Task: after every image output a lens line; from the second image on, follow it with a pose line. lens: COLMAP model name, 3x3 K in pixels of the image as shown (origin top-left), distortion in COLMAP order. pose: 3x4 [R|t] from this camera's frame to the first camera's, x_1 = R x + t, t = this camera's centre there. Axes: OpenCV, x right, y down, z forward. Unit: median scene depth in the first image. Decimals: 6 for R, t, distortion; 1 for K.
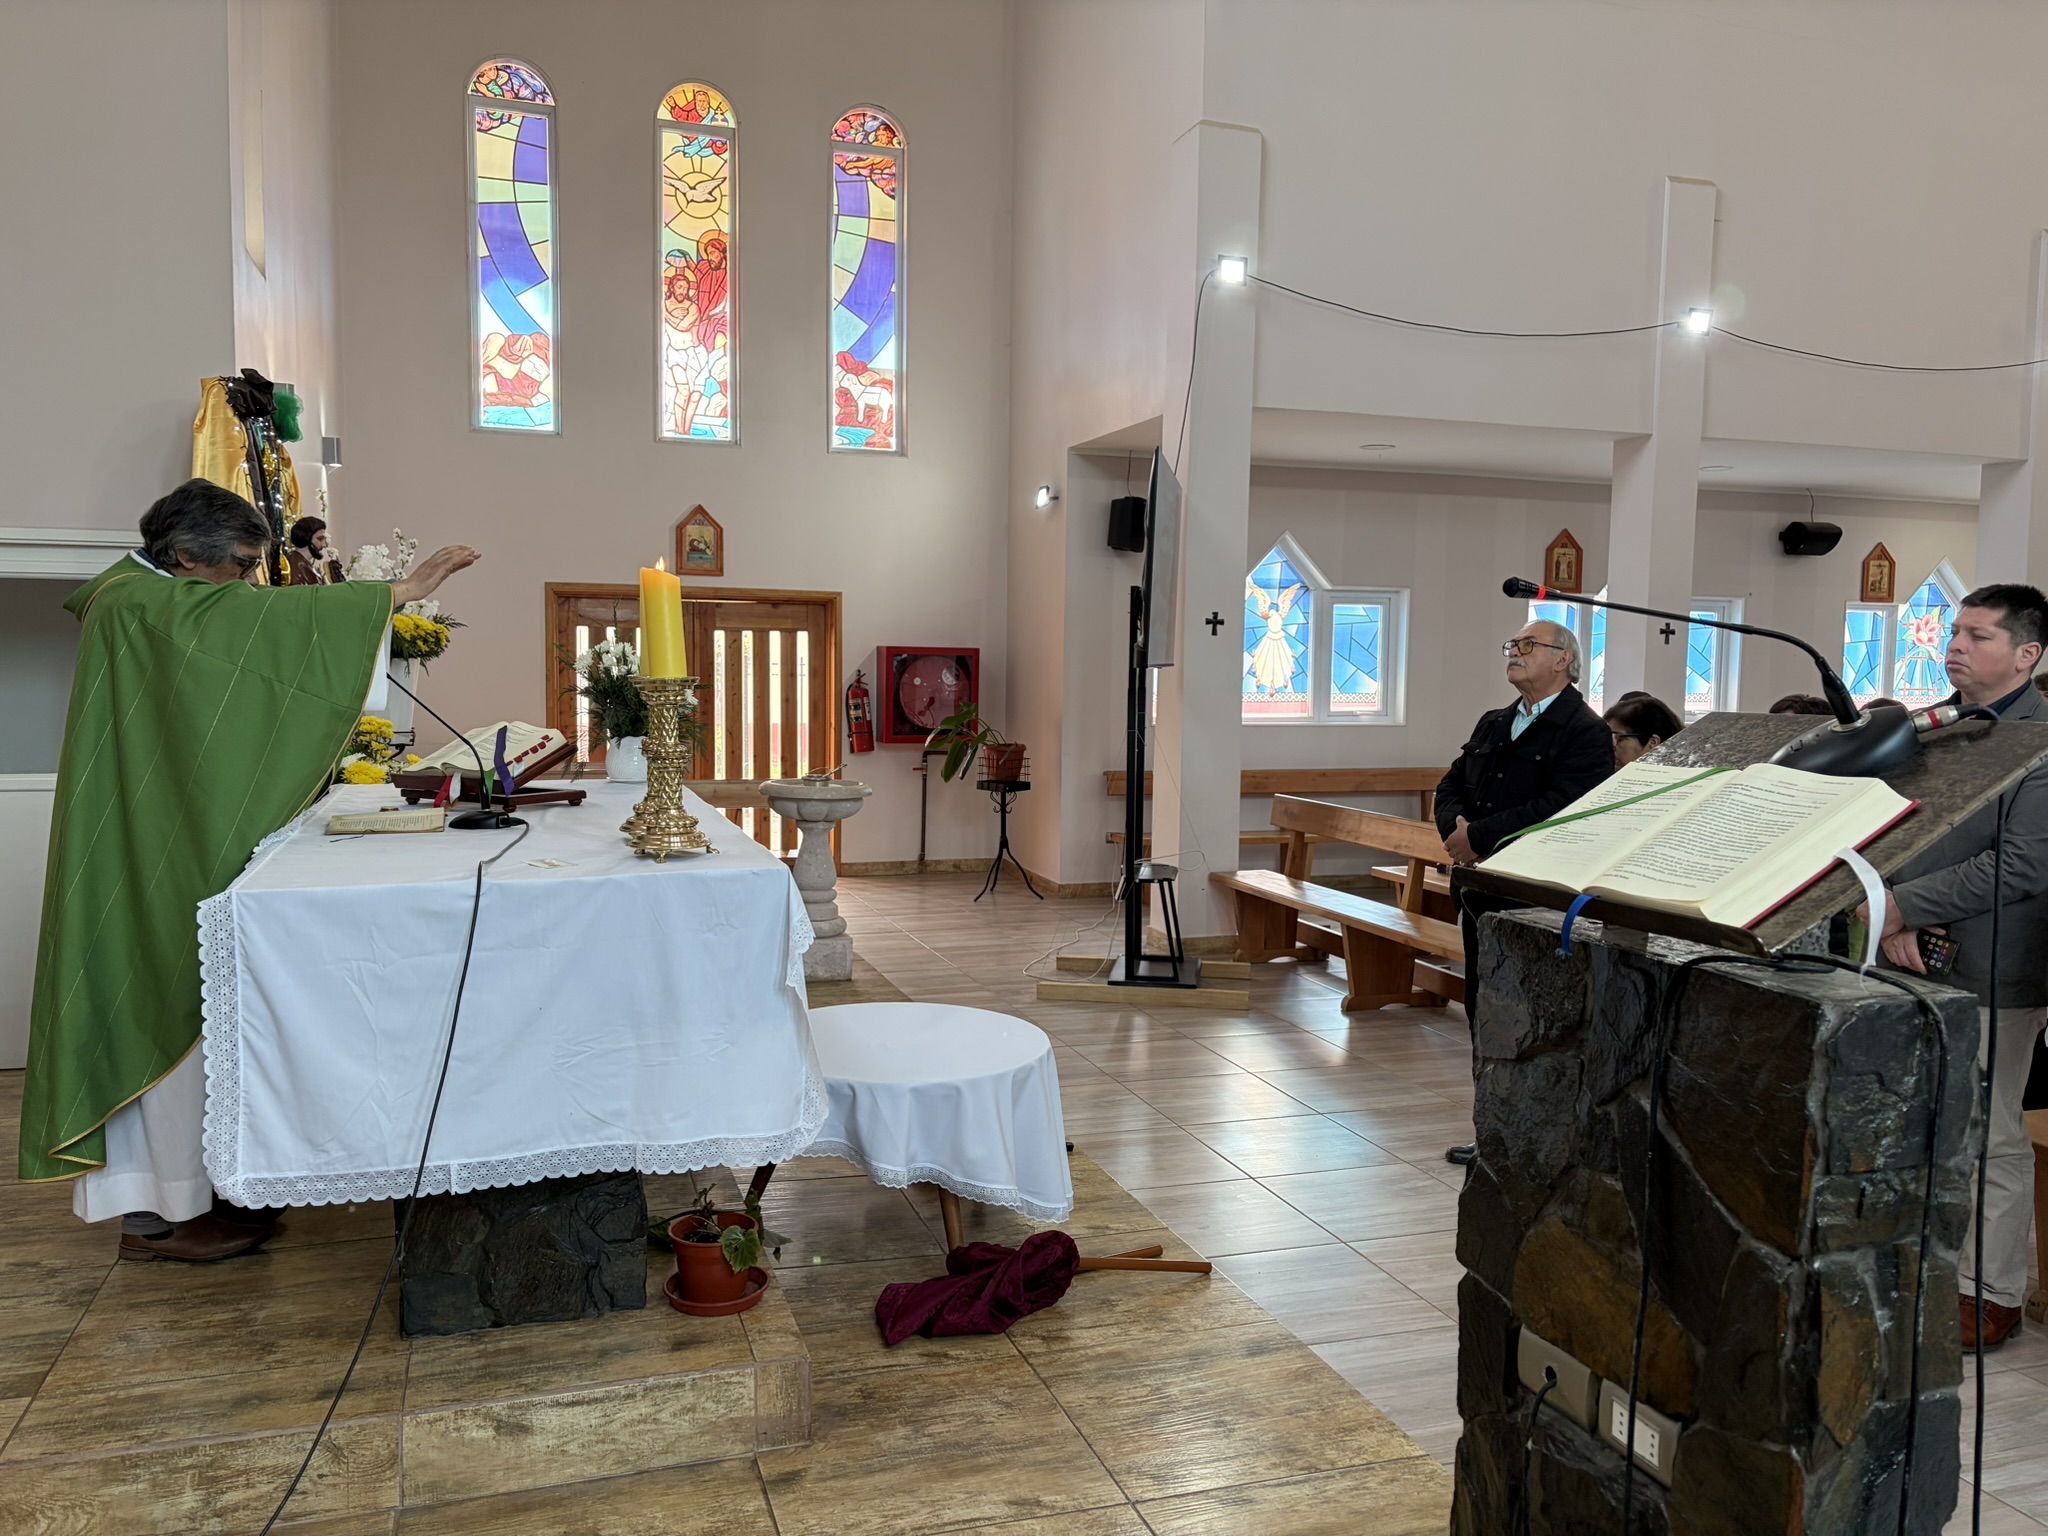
lens RADIAL K [[1543.5, 0, 1020.4], [0, 1543.5, 779.9], [0, 0, 1]] dist [0.022275, -0.011654]
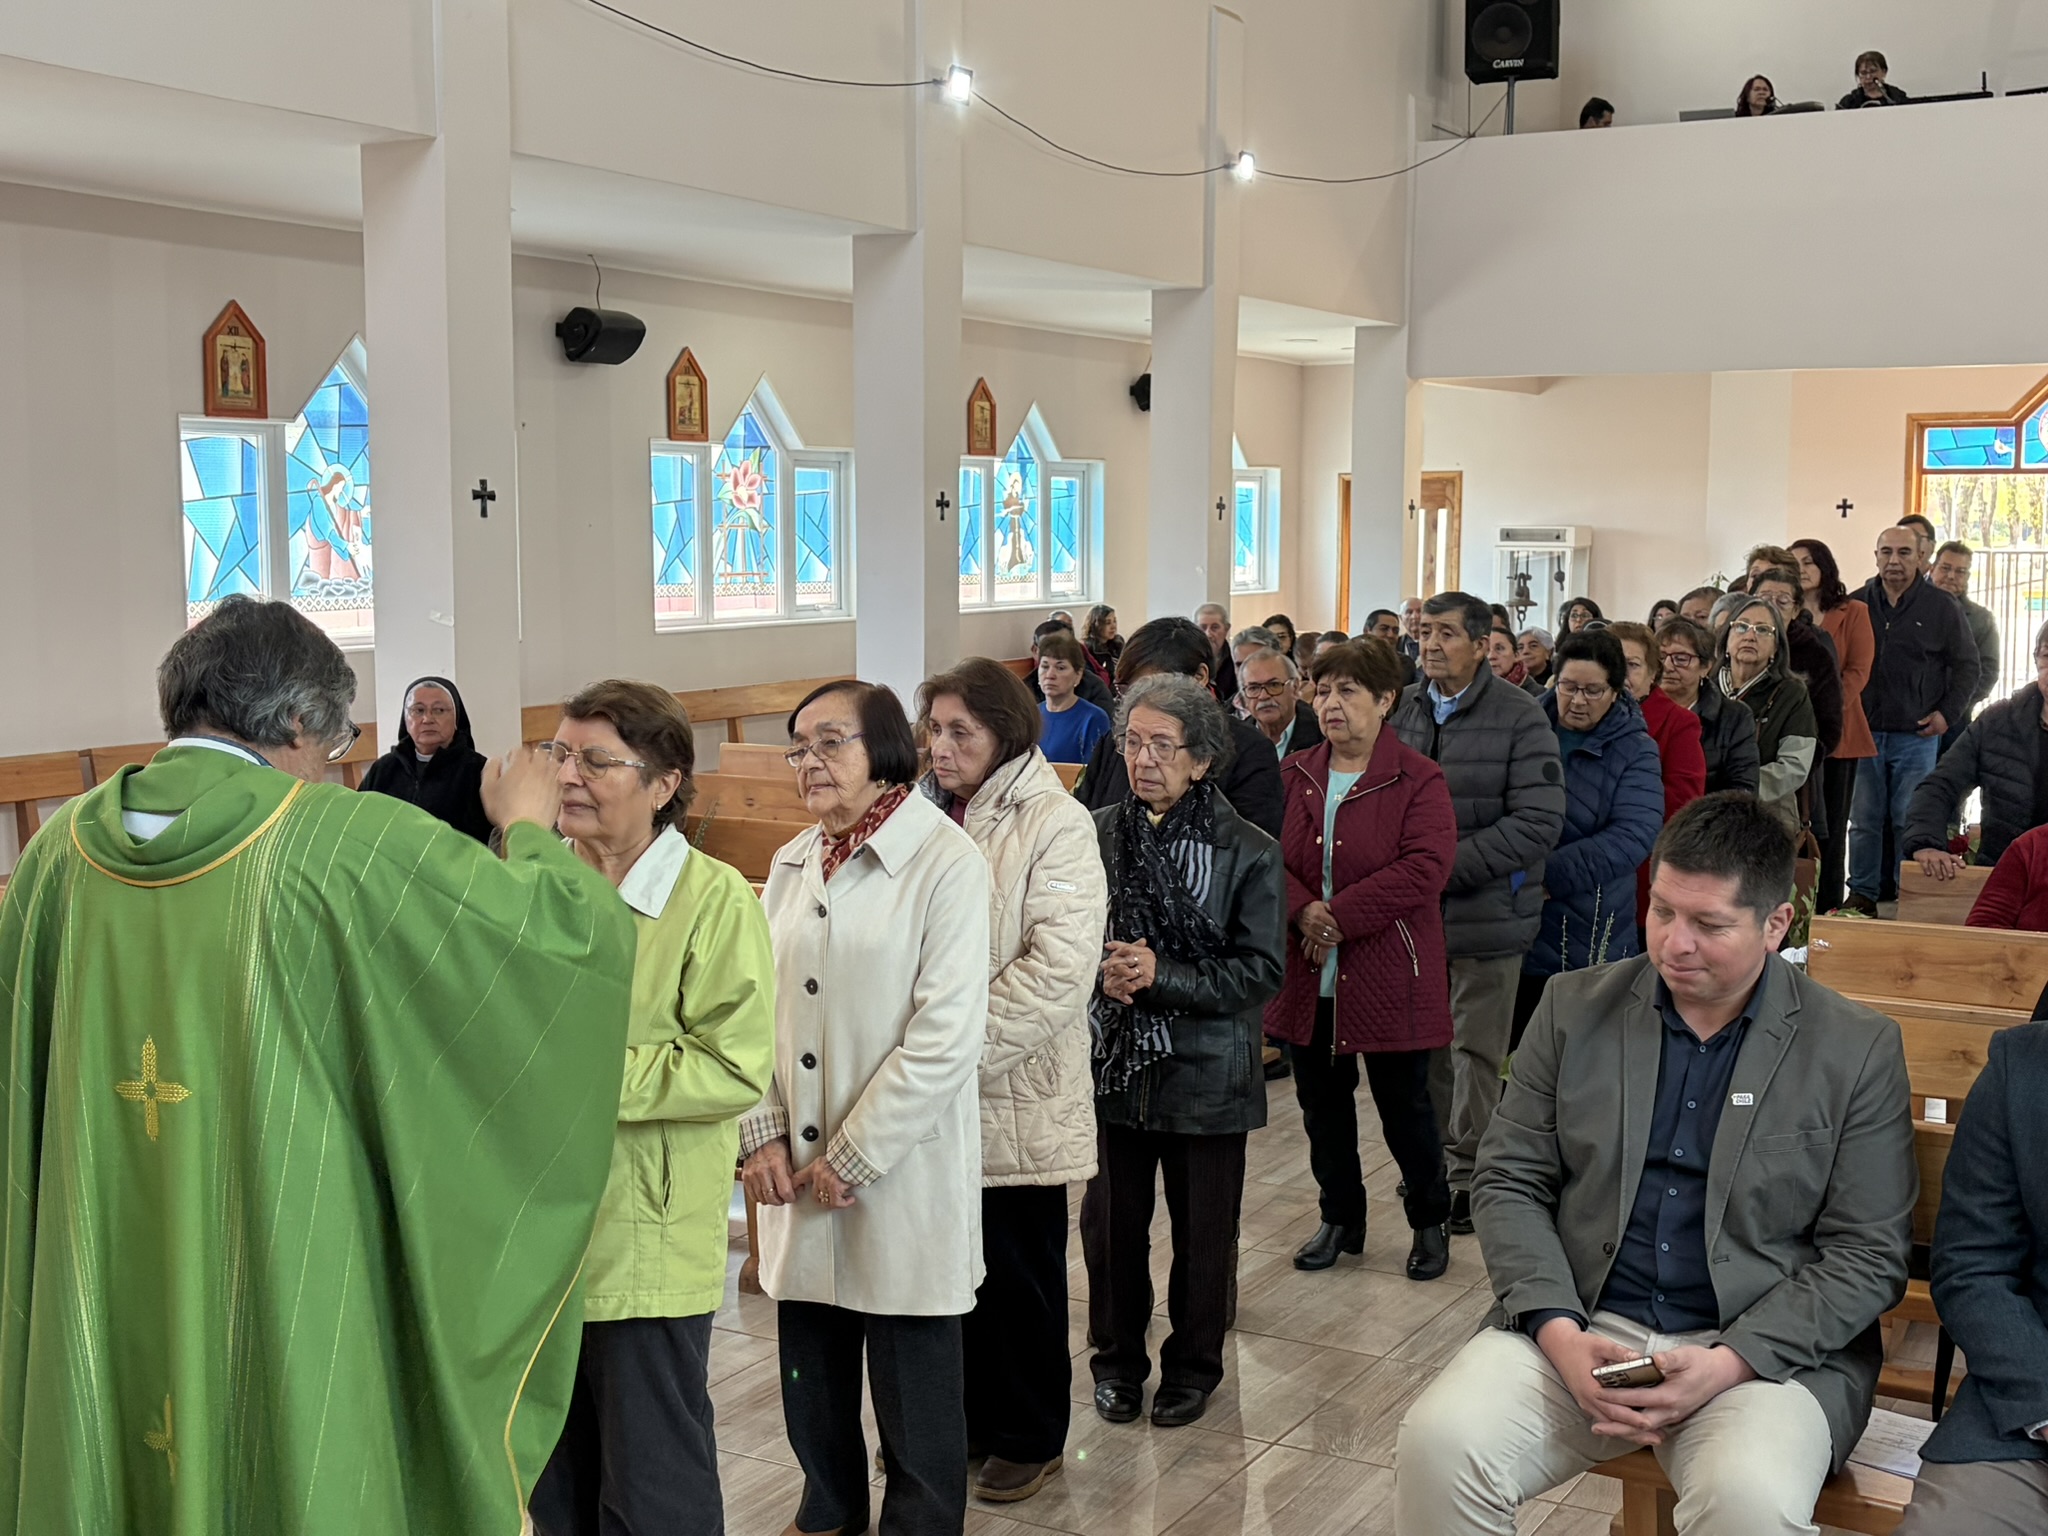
lens RADIAL K [[2416.6, 0, 1014.9], [0, 2416.6, 770.4], [0, 0, 1]] dist [0.273095, -1.061218]
pose [[0.746589, -0.081104, 0.660324, -0.032261], [0.061643, 0.996705, 0.052723, -0.025700], [-0.662424, 0.001342, 0.749128, 0.168119]]
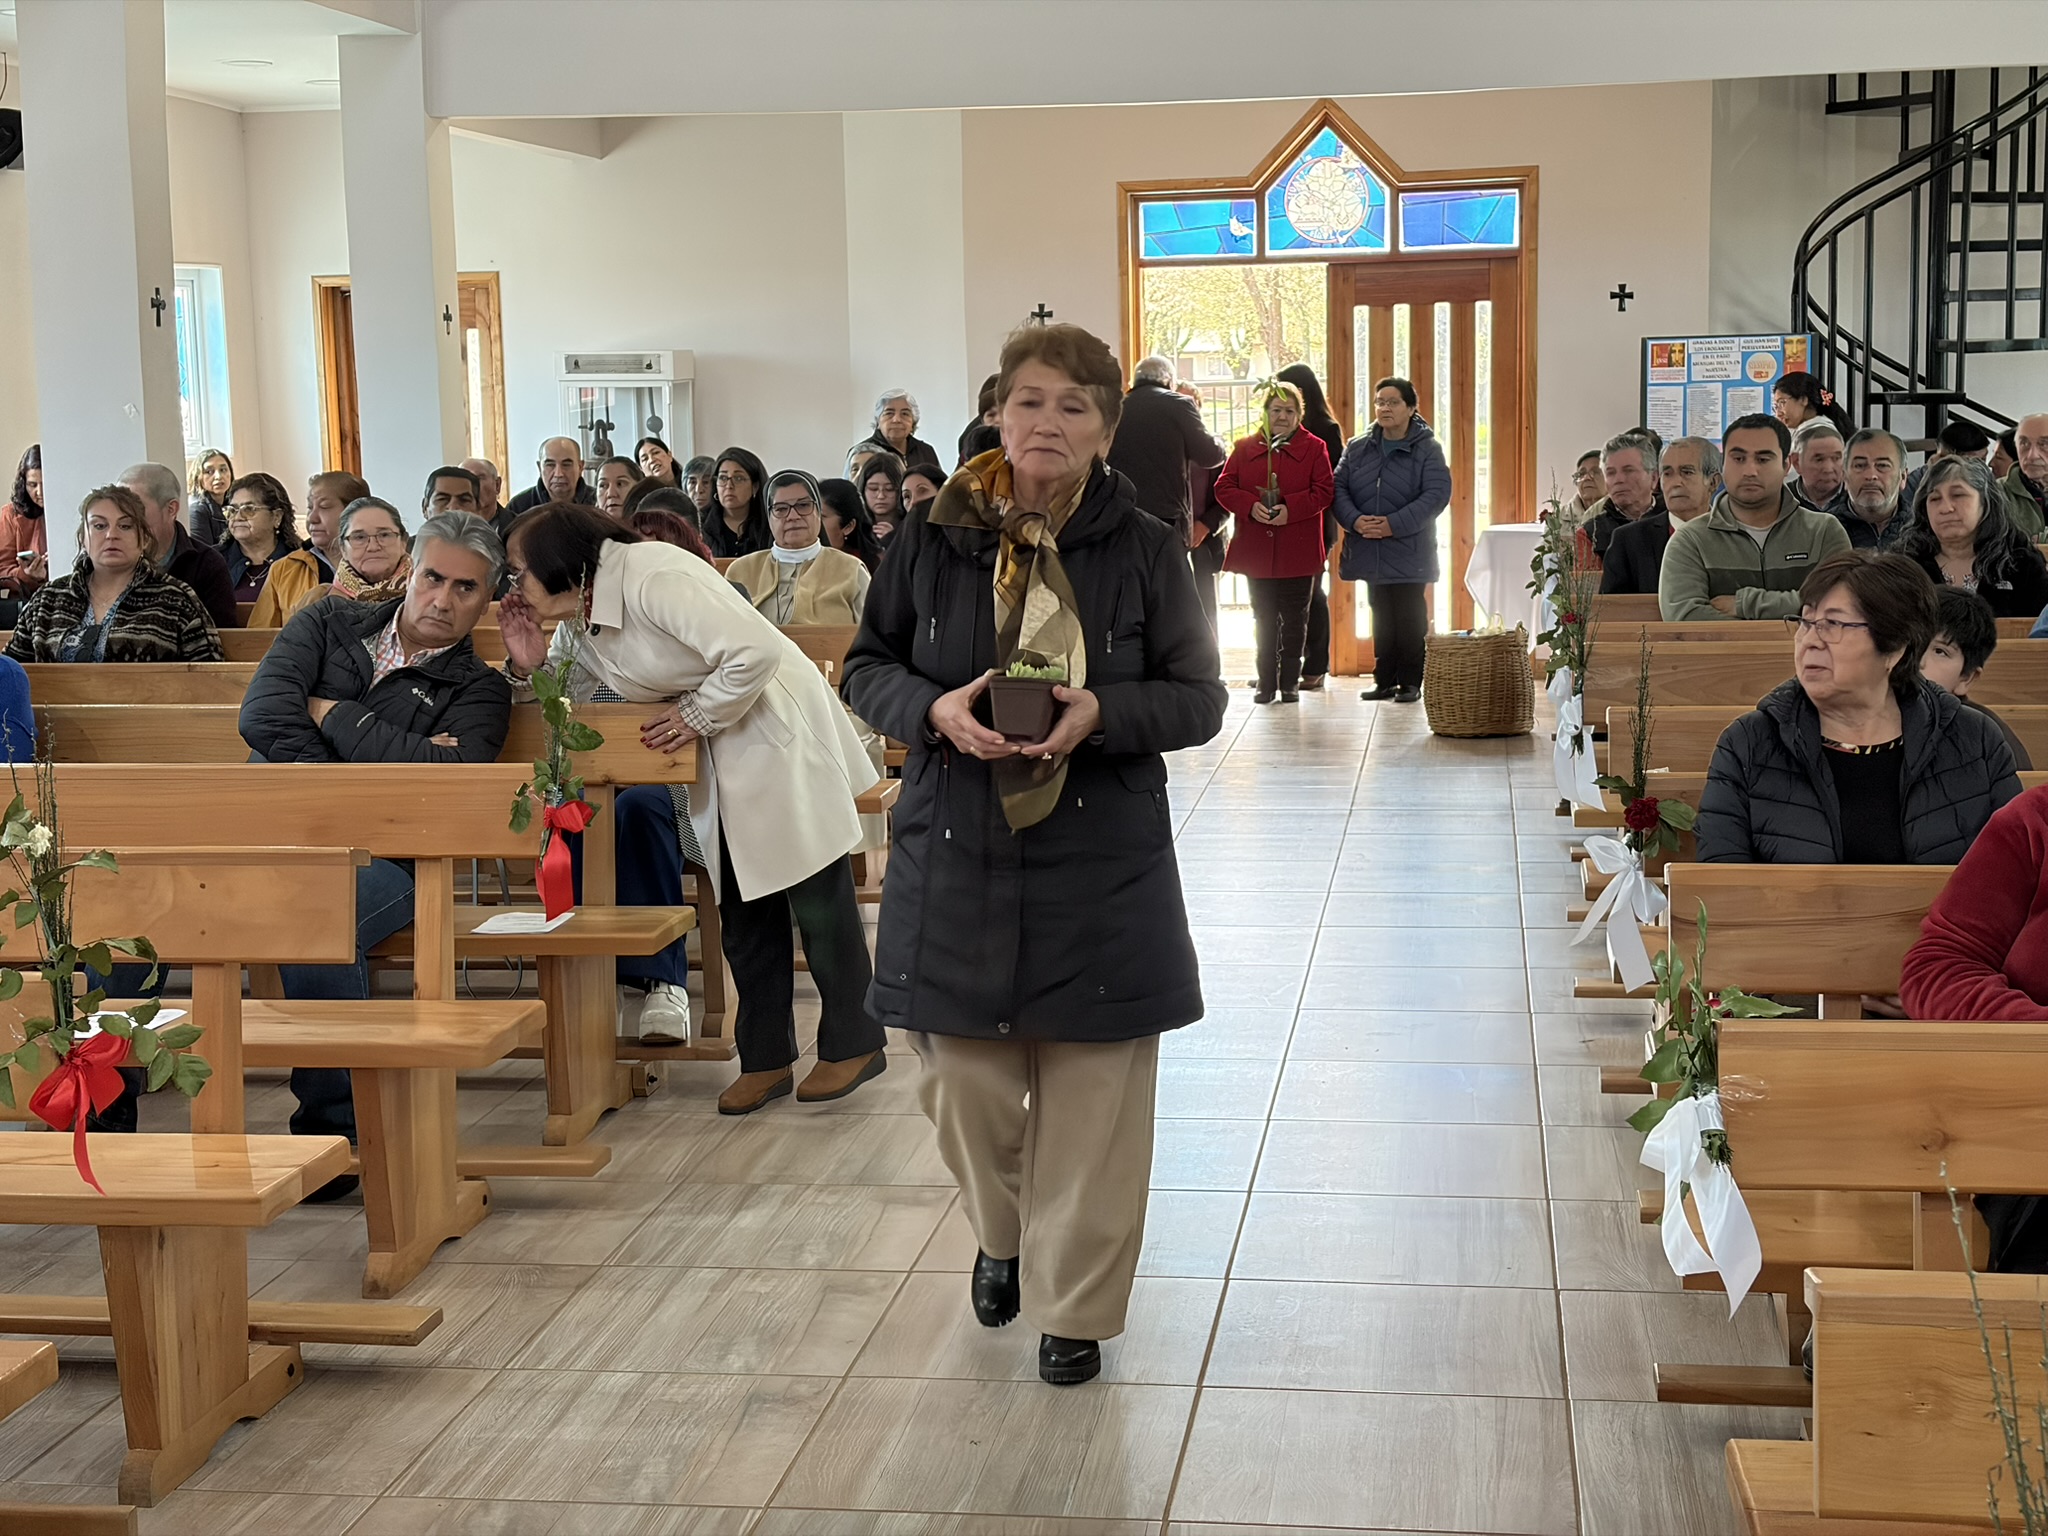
lens RADIAL K [[3051.5, 0, 1018.7], [0, 3051.5, 774.6], [0, 0, 1]] dist [0.241195, -0.917439]
pose [[0.448736, -0.140314, 0.882581, 0.133090], [0.098800, 0.989332, 0.107051, -0.021169], [-0.888186, 0.039162, 0.457812, 0.361218]]
